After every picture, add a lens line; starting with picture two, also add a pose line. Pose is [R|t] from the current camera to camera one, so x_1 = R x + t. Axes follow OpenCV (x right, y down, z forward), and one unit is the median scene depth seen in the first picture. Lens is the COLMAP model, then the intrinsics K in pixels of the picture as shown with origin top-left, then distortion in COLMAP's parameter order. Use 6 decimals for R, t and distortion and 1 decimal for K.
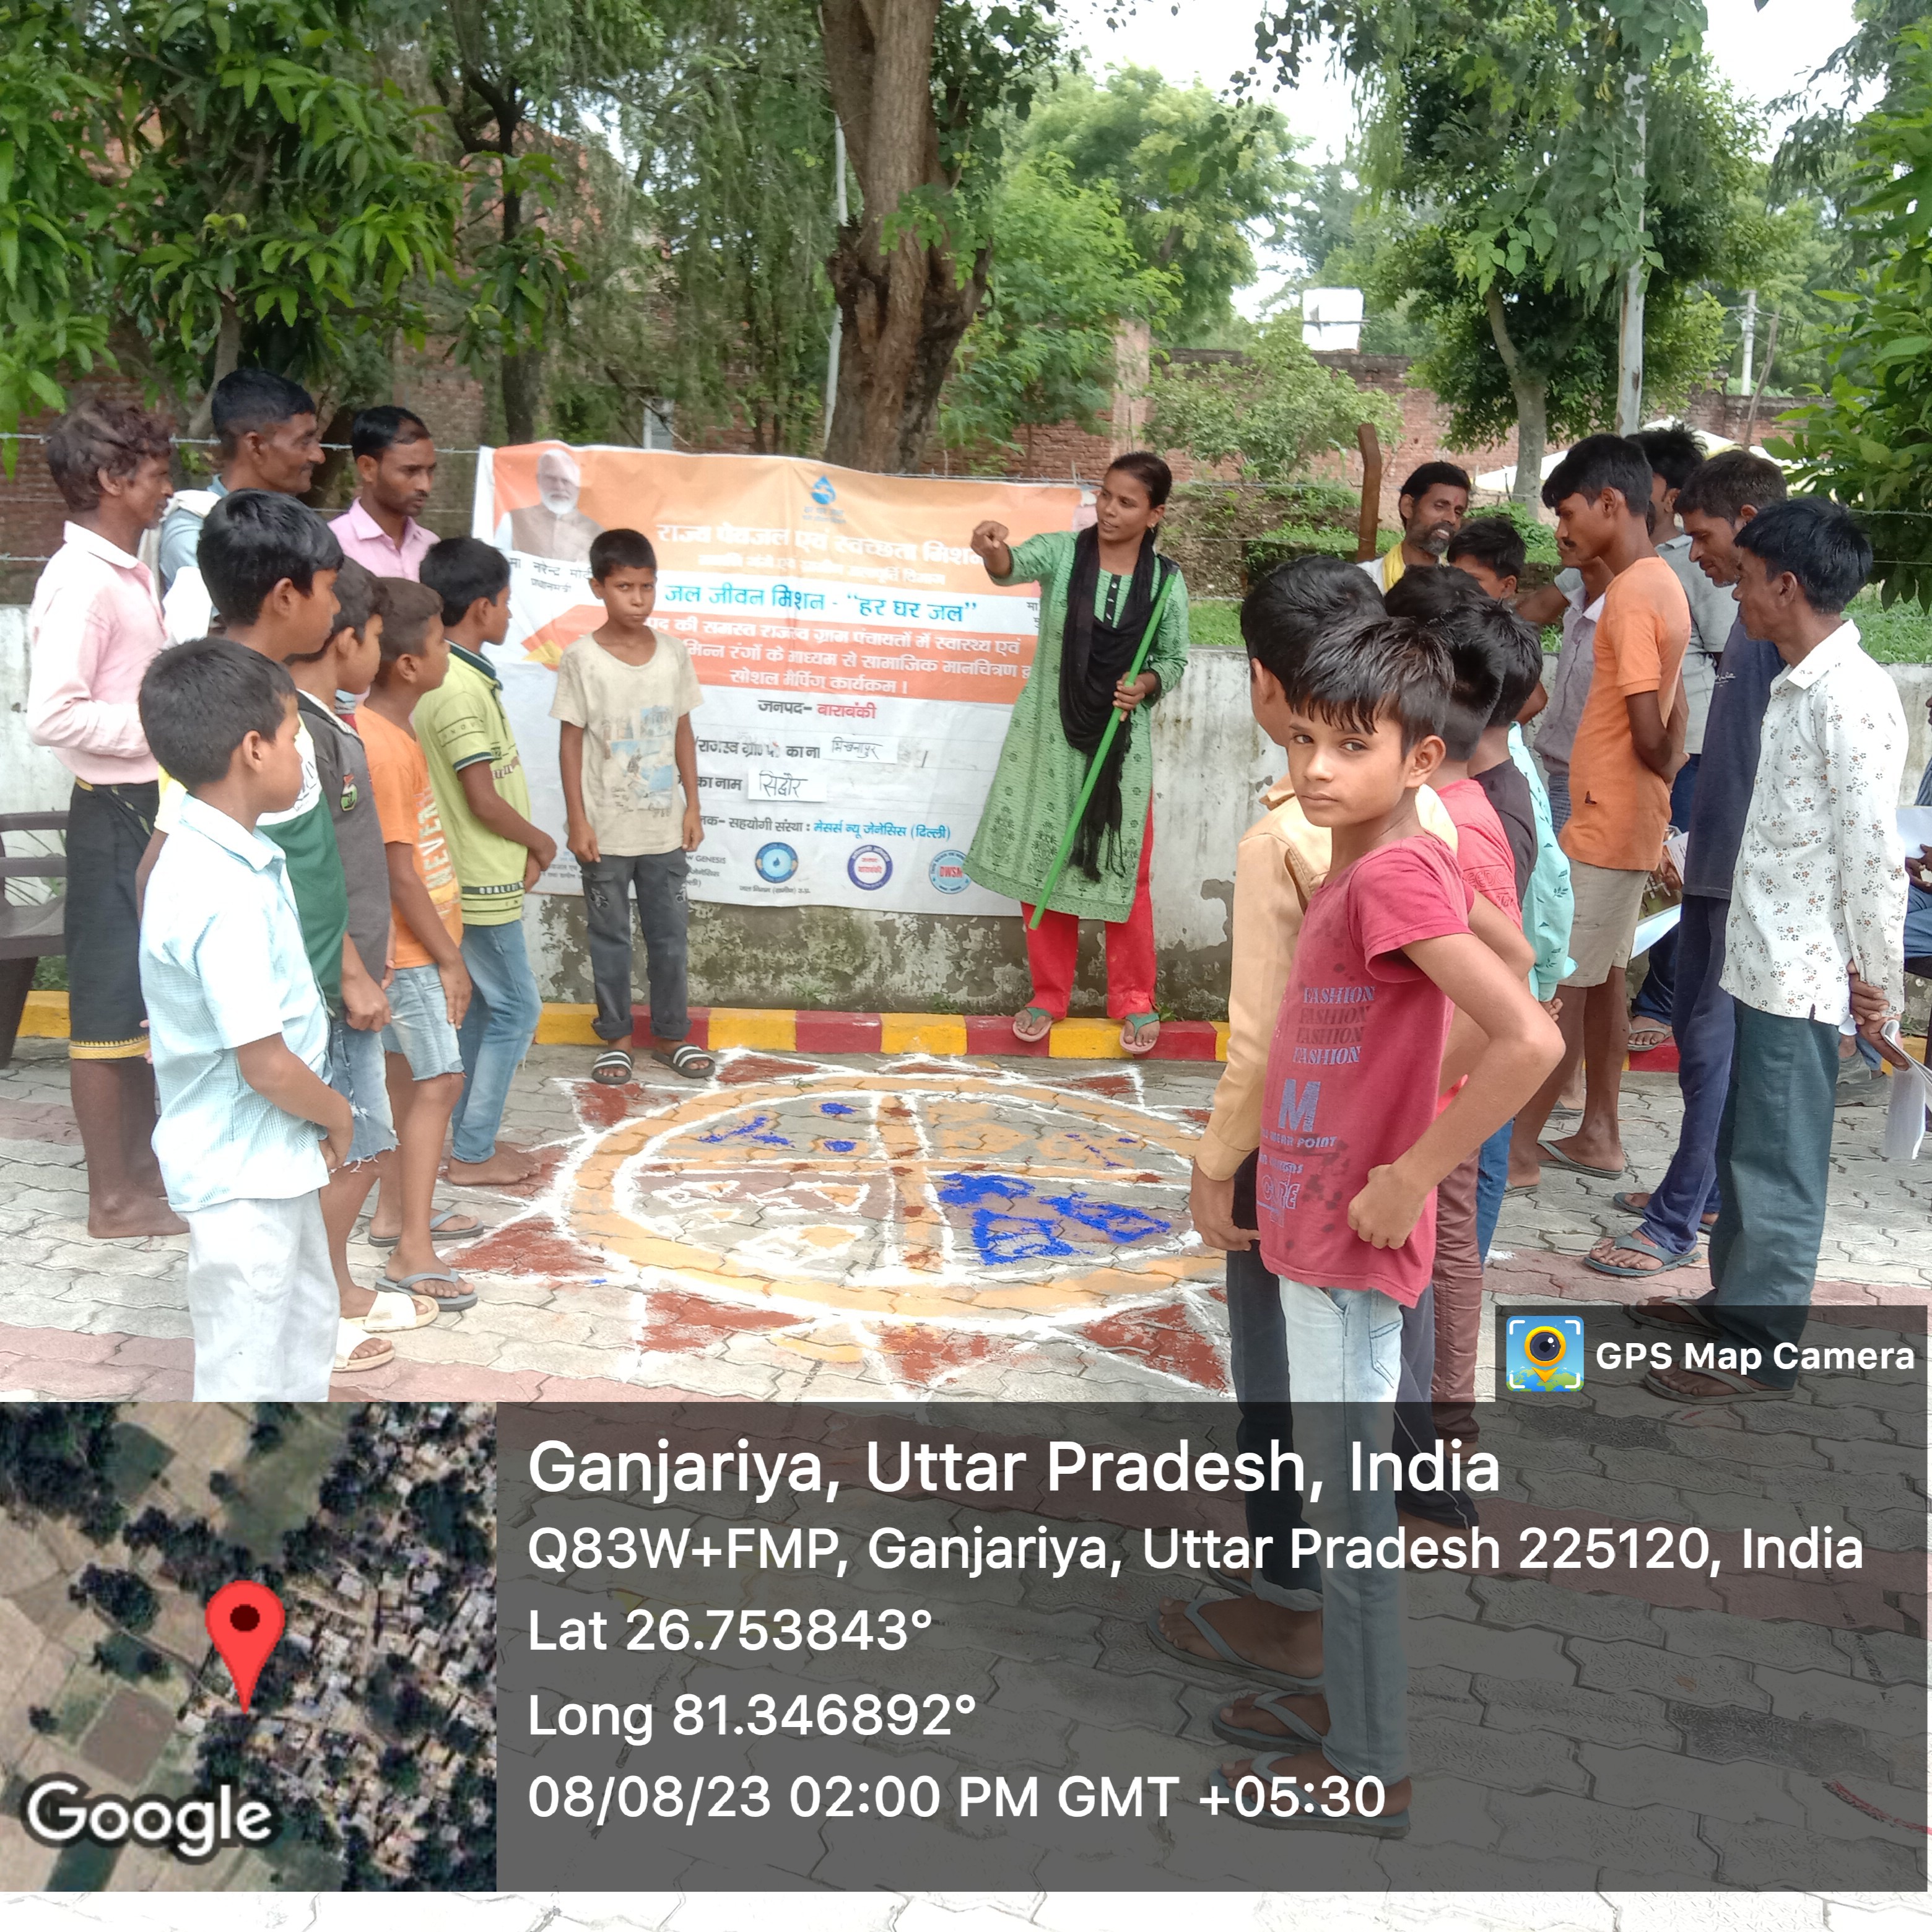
lens RADIAL K [[3434.8, 0, 852.0], [0, 3434.8, 1021.8], [0, 0, 1]] dist [0.228794, -1.290970]
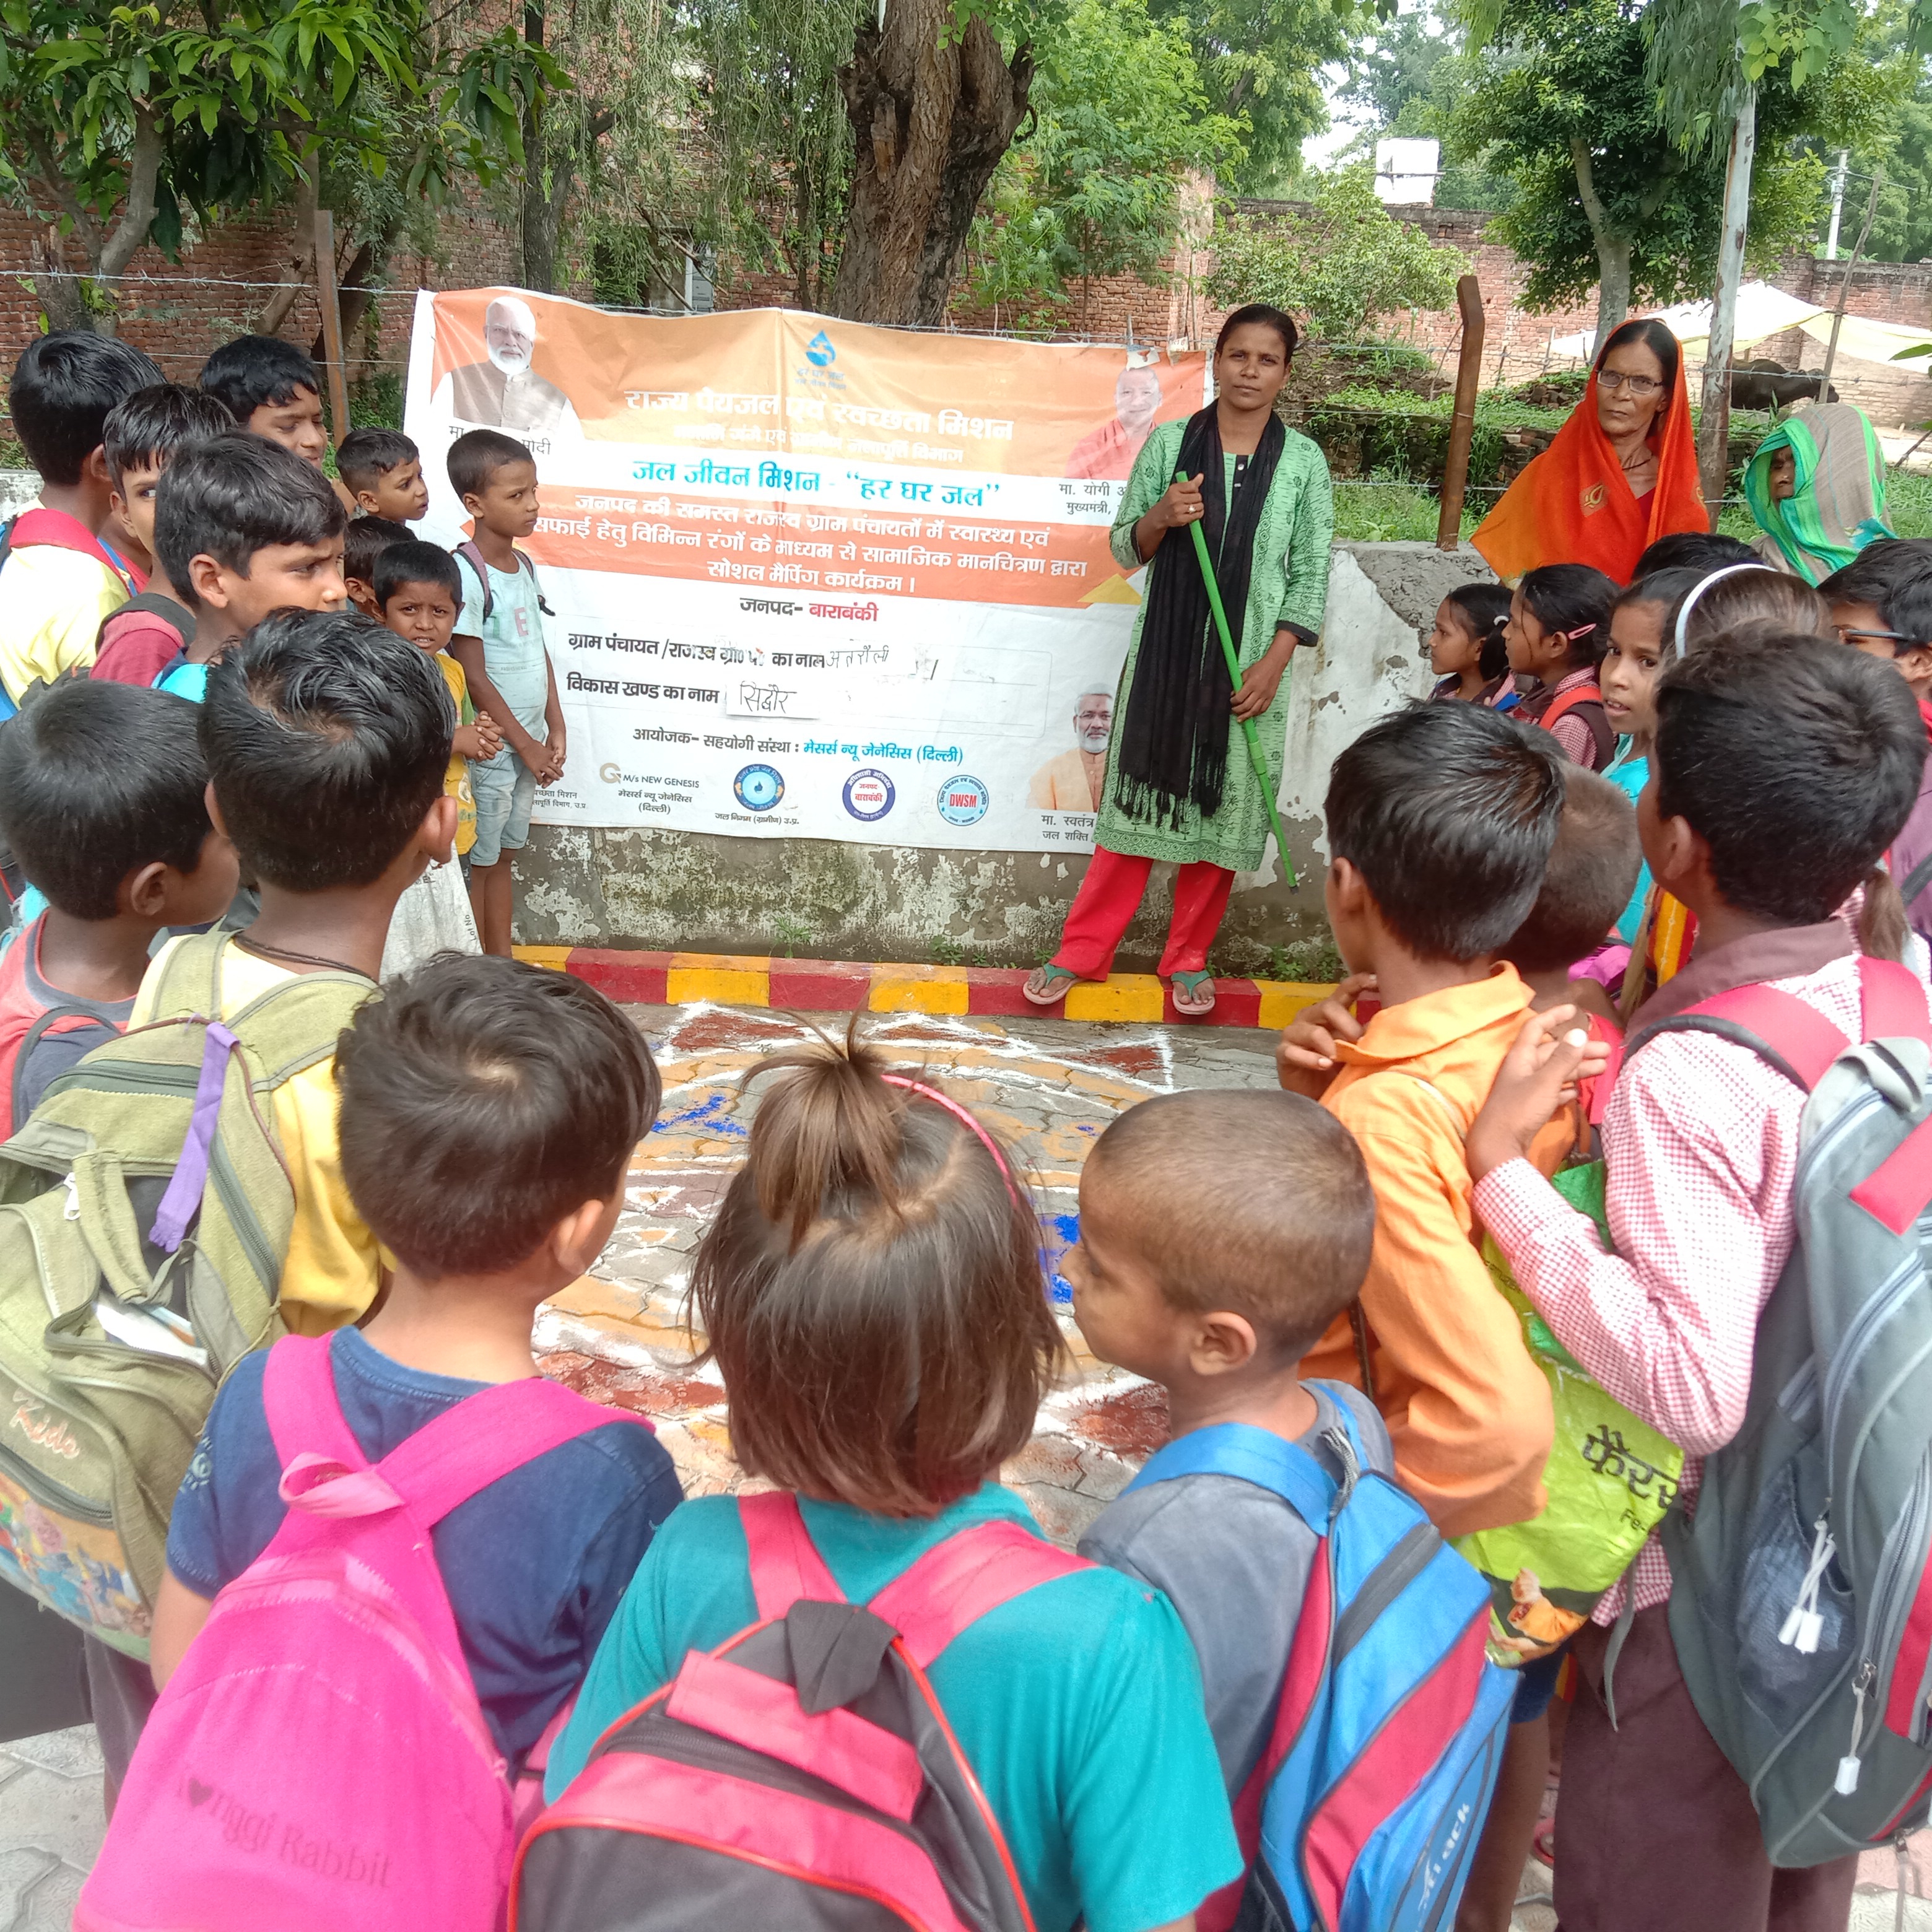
lens RADIAL K [[3179.0, 0, 803.1], [0, 3179.0, 1085.1], [0, 0, 1]] dist [0.146613, -0.602488]
pose [[0.999050, 0.027175, -0.034080, 0.020154], [-0.024474, 0.996707, 0.077303, -0.034257], [0.036069, -0.076396, 0.996425, 0.207695]]
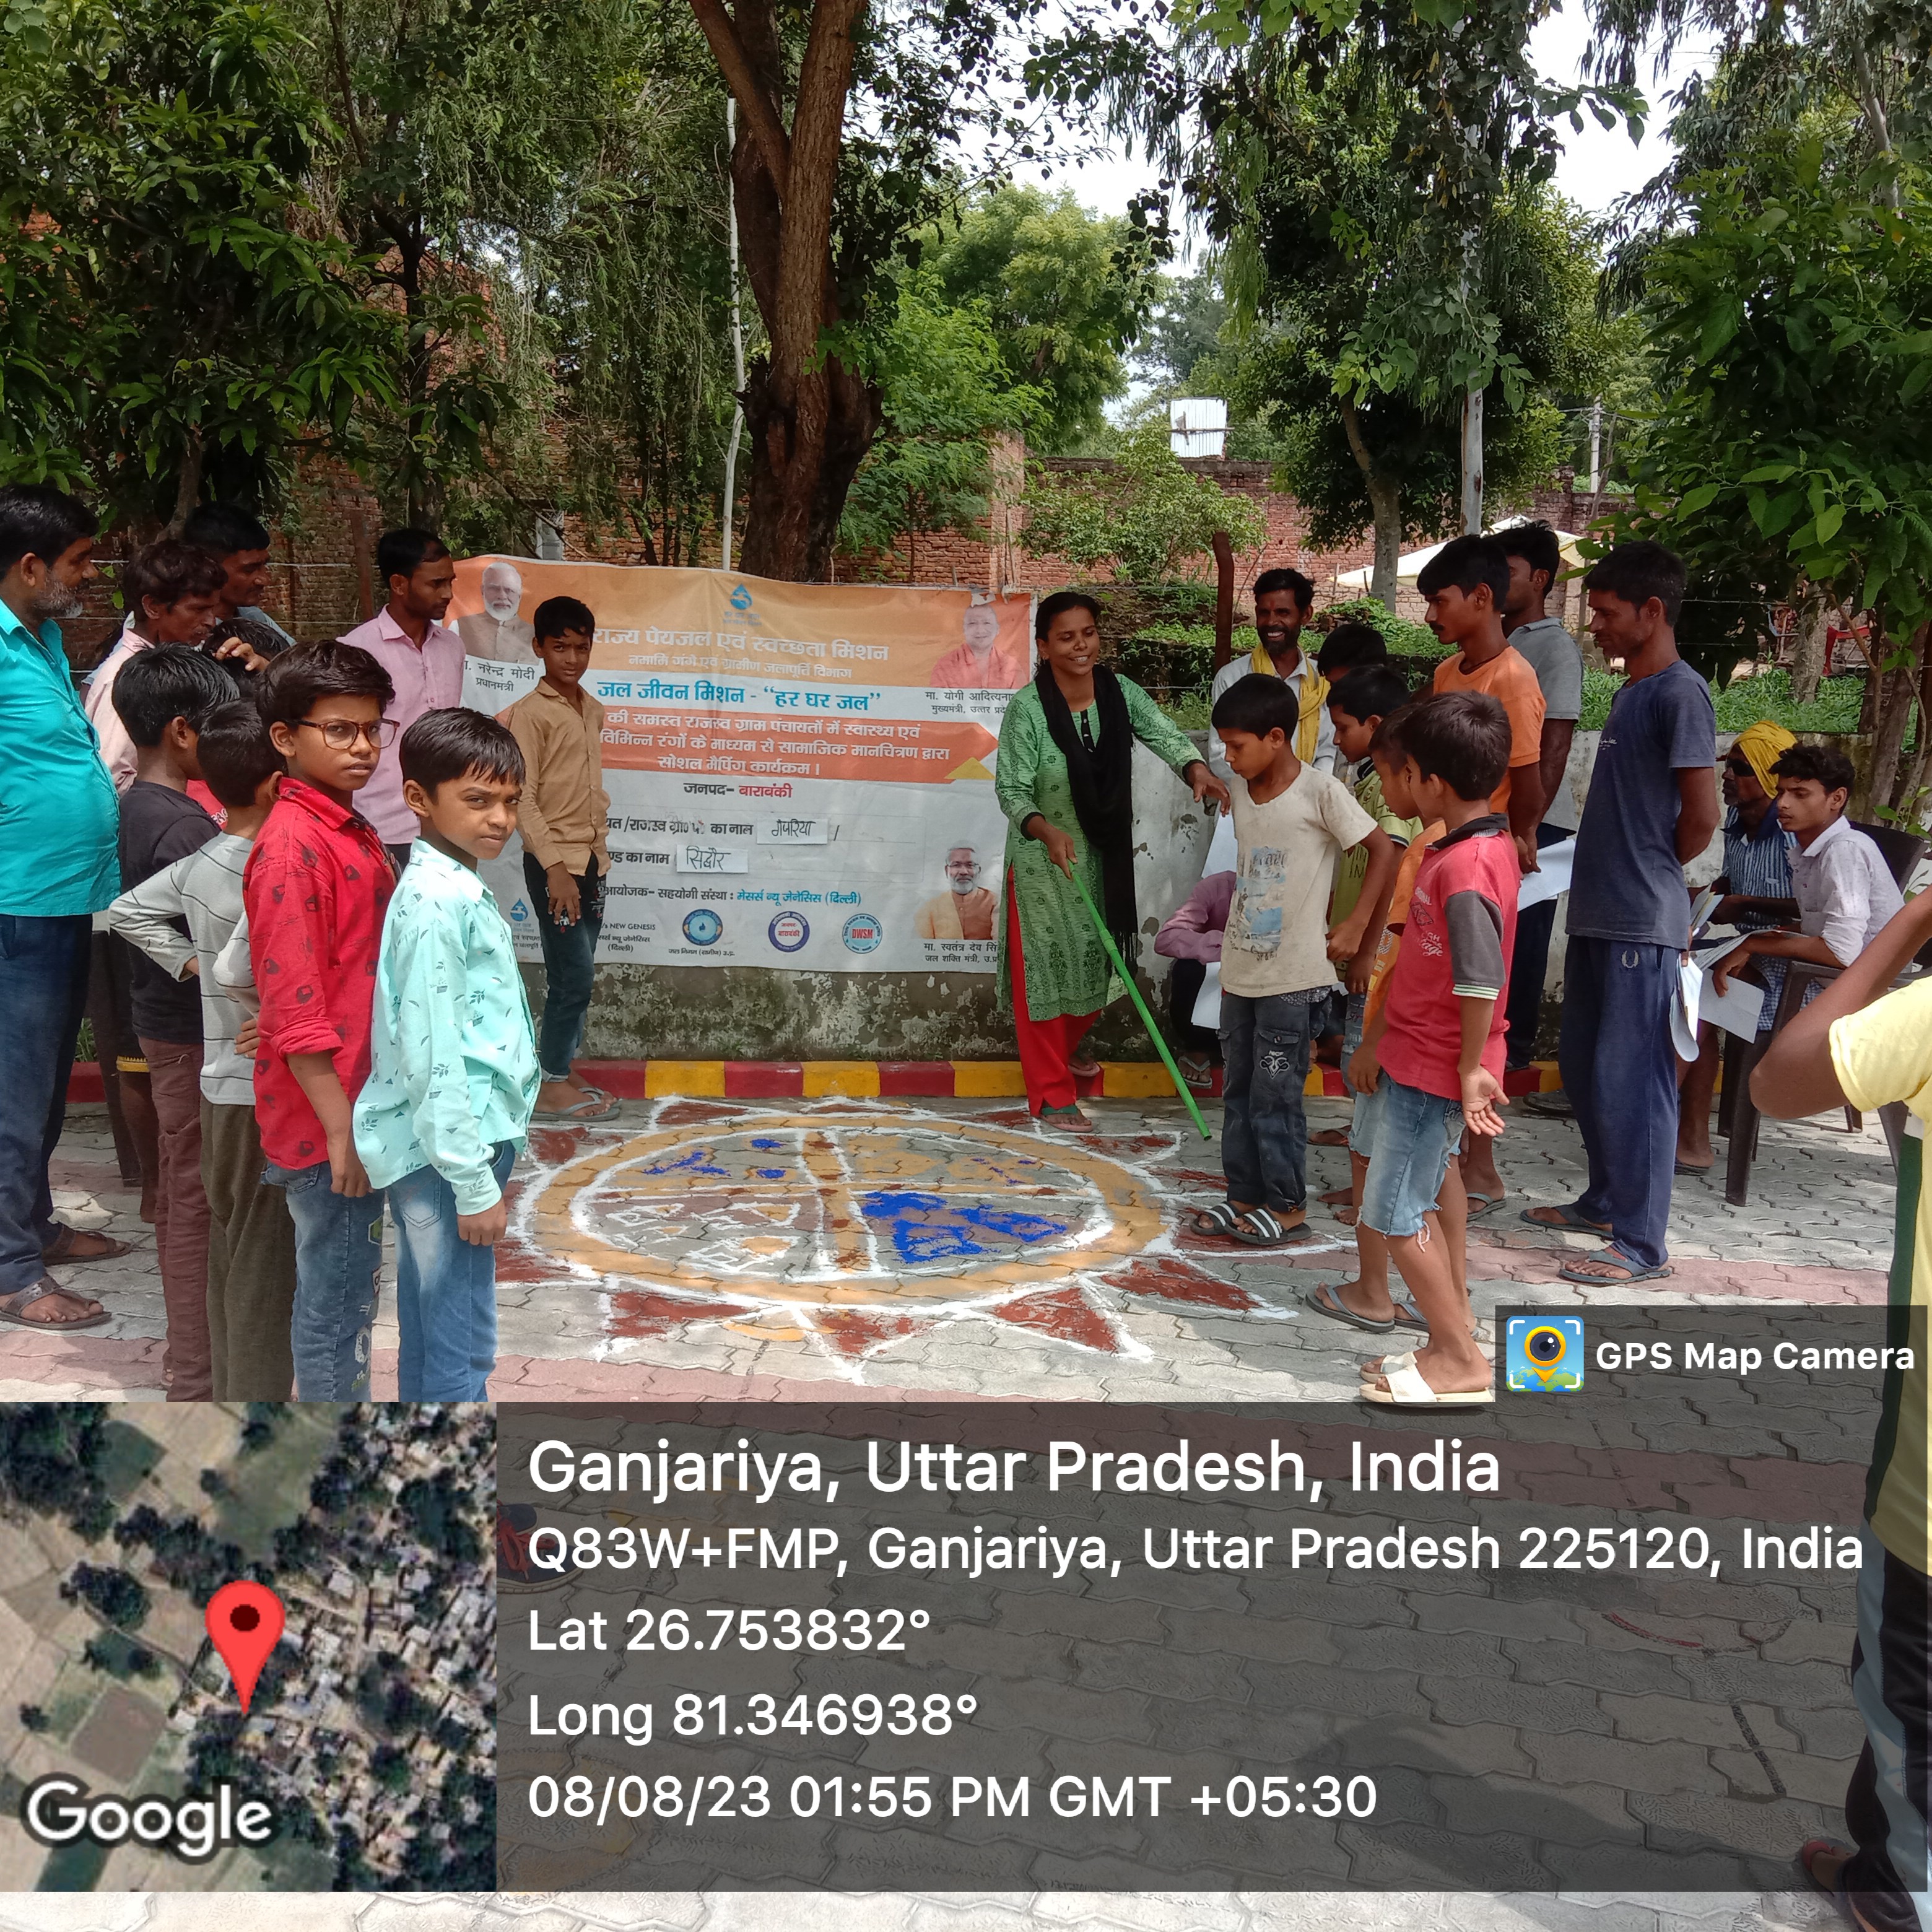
lens RADIAL K [[3602.5, 0, 978.2], [0, 3602.5, 880.3], [0, 0, 1]] dist [0.295418, -1.608305]
pose [[0.997331, -0.023148, 0.069249, -0.014360], [0.028233, 0.996905, -0.073374, 0.026937], [-0.067336, 0.075133, 0.994897, -0.167785]]
